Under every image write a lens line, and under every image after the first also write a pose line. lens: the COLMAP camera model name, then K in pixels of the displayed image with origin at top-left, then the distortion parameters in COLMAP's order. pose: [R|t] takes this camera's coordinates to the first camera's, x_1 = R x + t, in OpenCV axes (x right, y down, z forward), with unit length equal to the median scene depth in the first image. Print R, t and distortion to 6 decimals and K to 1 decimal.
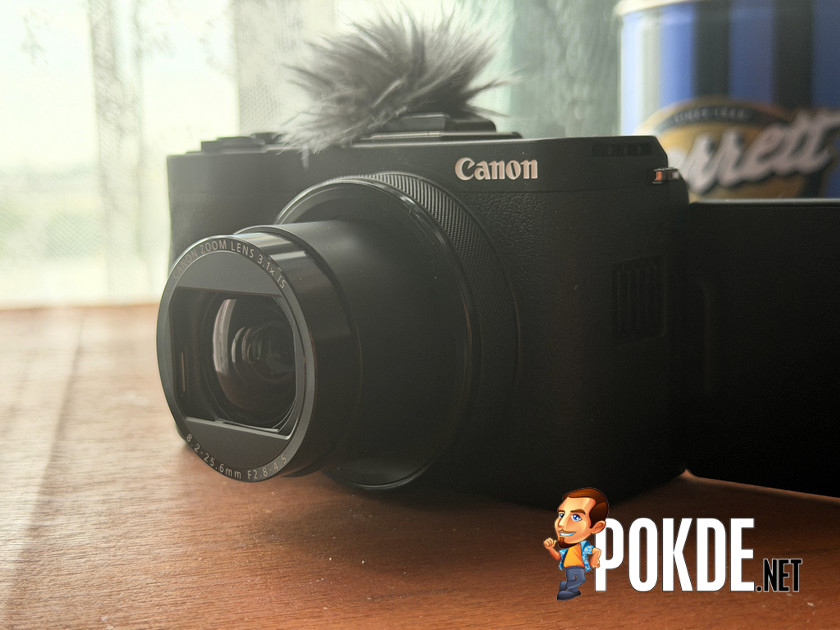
lens RADIAL K [[1299.9, 0, 419.6], [0, 1299.9, 317.0], [0, 0, 1]] dist [0.207208, 0.000000]
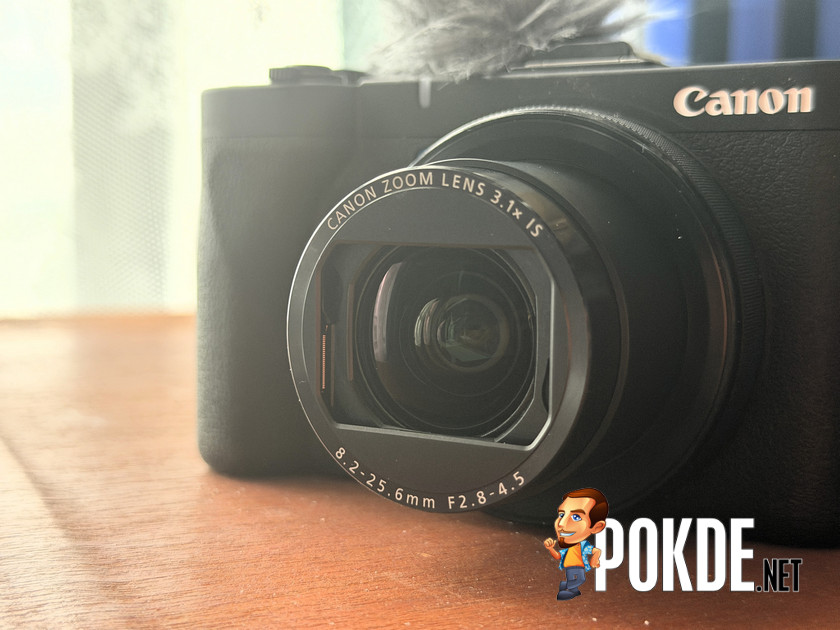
lens RADIAL K [[1299.9, 0, 420.7], [0, 1299.9, 314.8], [0, 0, 1]] dist [0.207208, 0.000000]
pose [[0.975147, 0.022089, 0.220454, -0.287919], [-0.013267, 0.999054, -0.041421, 0.045356], [-0.221160, 0.037467, 0.974518, 0.288621]]
